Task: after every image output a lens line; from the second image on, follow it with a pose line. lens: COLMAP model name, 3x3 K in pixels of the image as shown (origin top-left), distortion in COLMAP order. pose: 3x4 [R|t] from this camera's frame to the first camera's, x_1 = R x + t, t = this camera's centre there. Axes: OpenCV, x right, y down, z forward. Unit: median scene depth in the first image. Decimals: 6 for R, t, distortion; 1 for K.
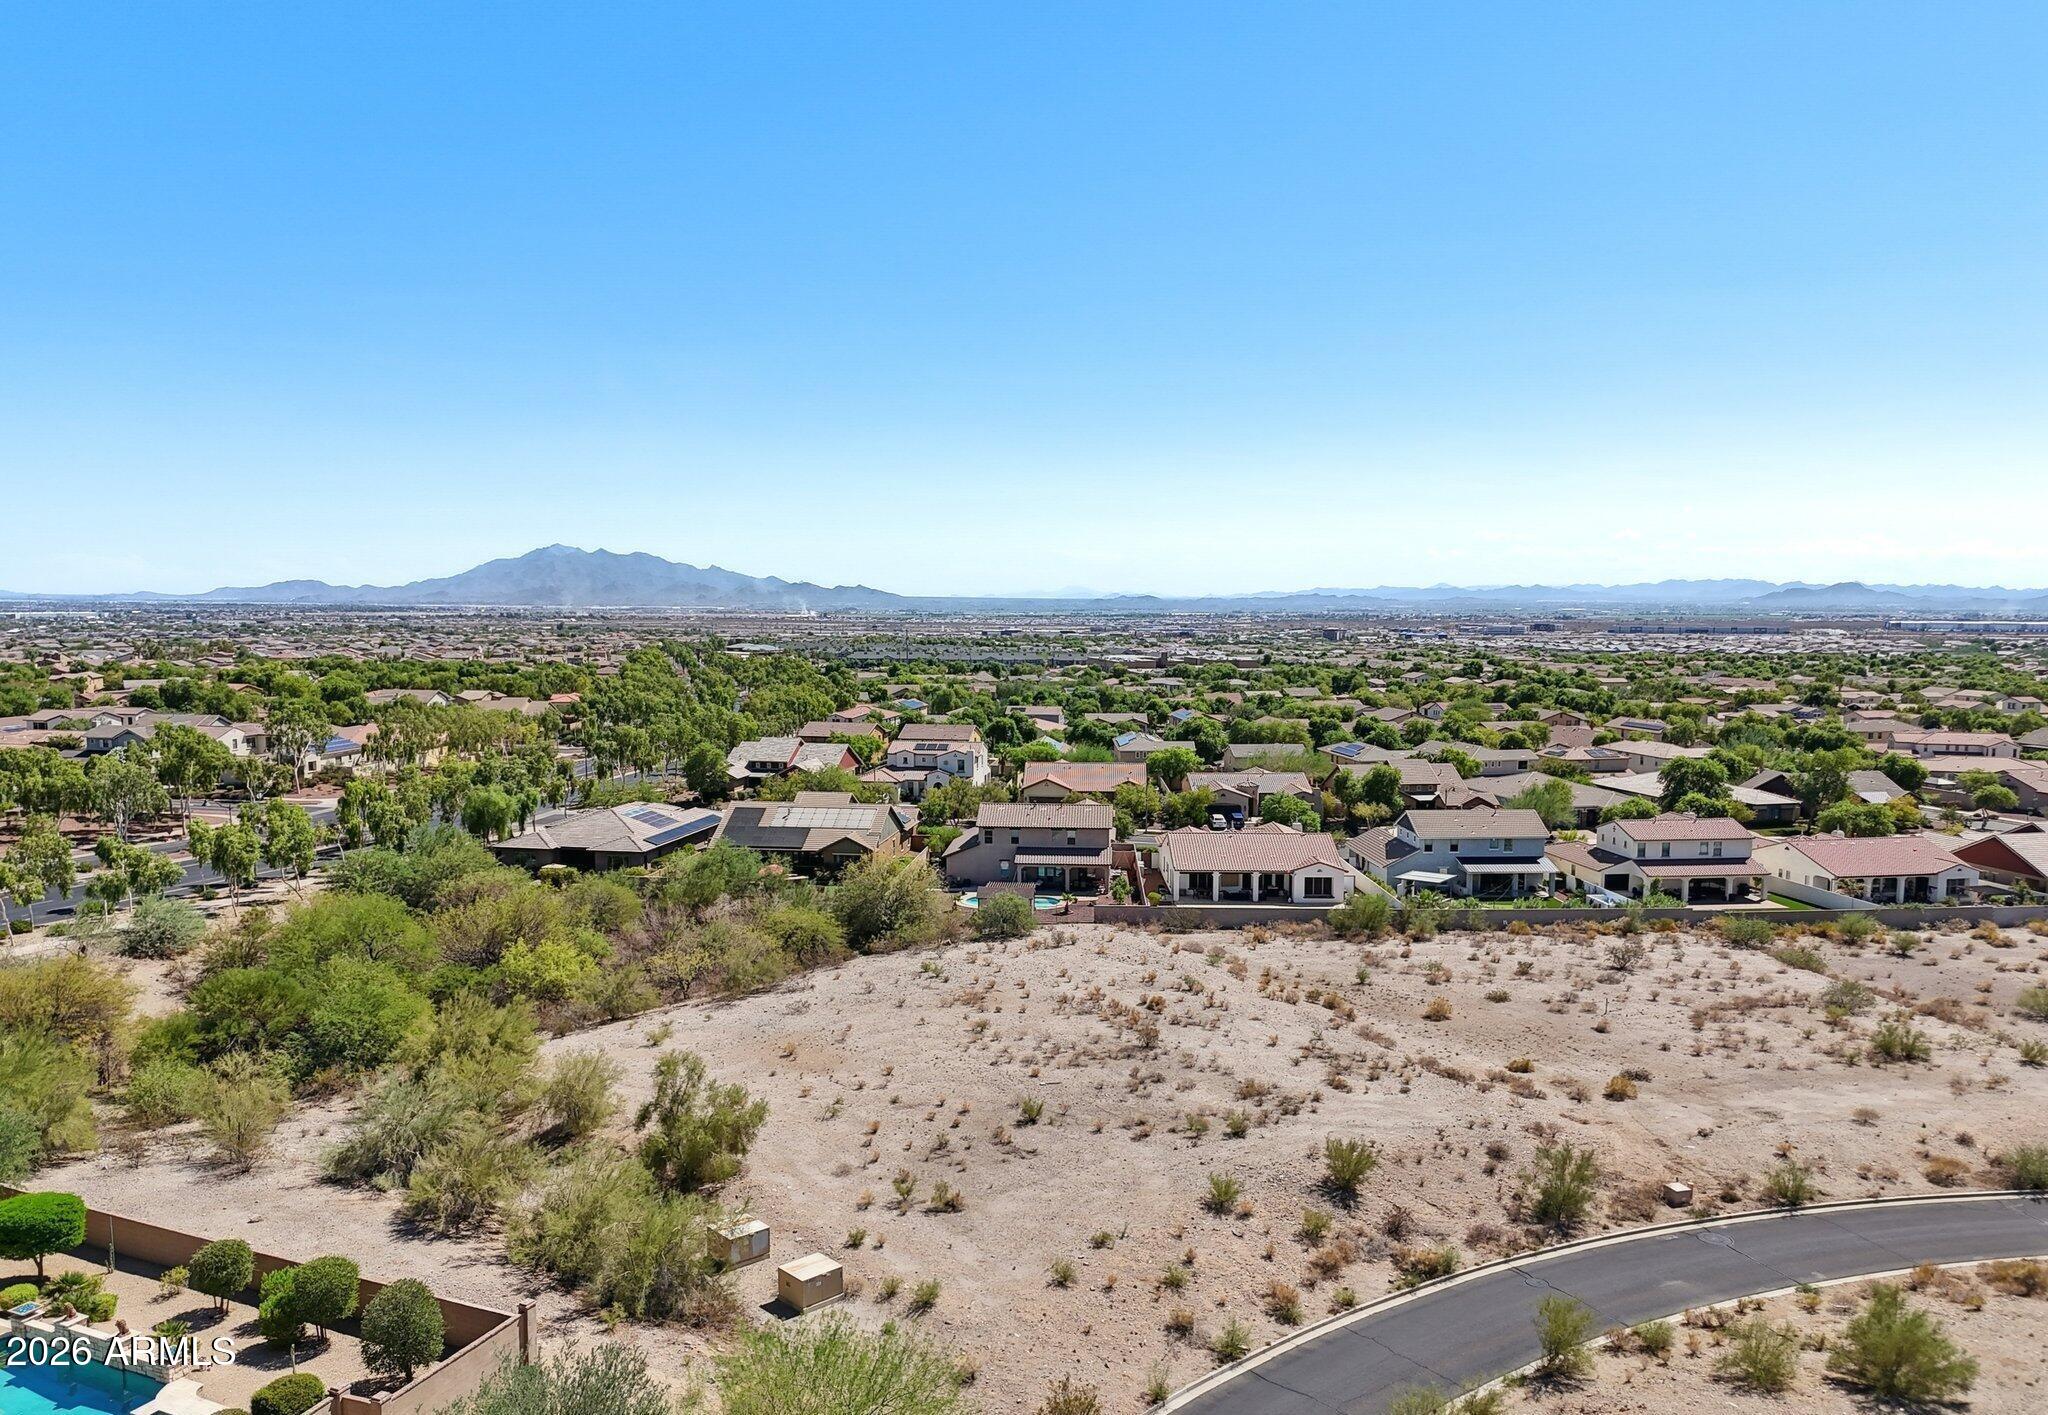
lens RADIAL K [[1505.5, 0, 1026.8], [0, 1505.5, 770.2], [0, 0, 1]] dist [0.079394, -0.072234]
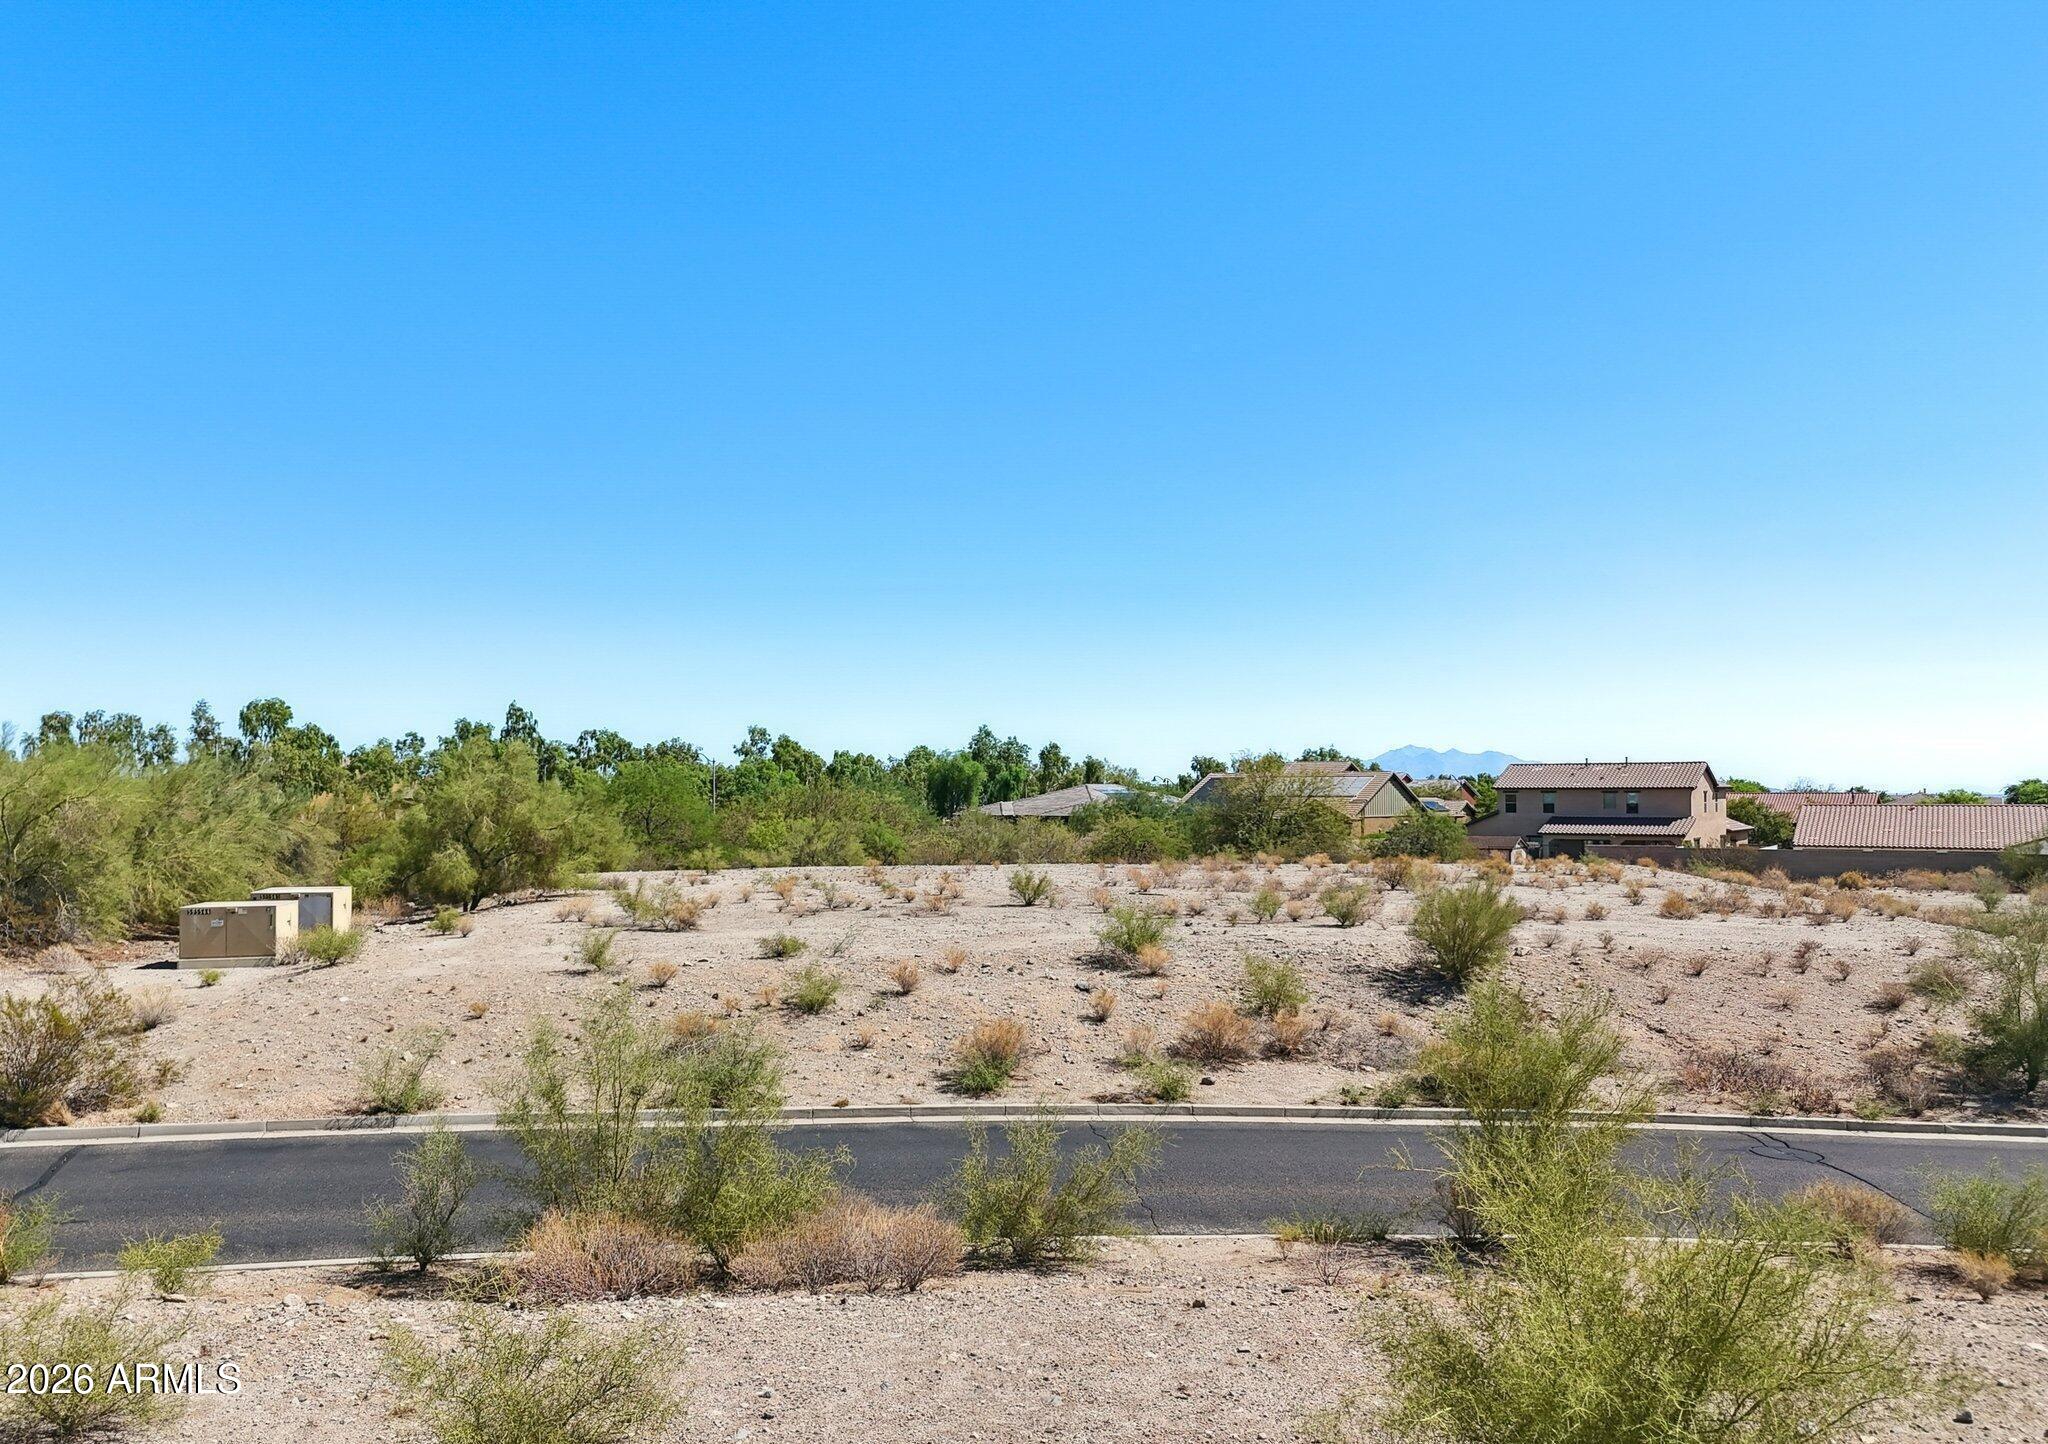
lens RADIAL K [[1518.9, 0, 1027.5], [0, 1518.9, 766.6], [0, 0, 1]] dist [0.078414, -0.067671]
pose [[0.856288, -0.012002, -0.516360, 0.303639], [-0.056468, 0.991562, -0.116689, 0.246425], [0.513403, 0.129077, 0.848385, 0.496899]]
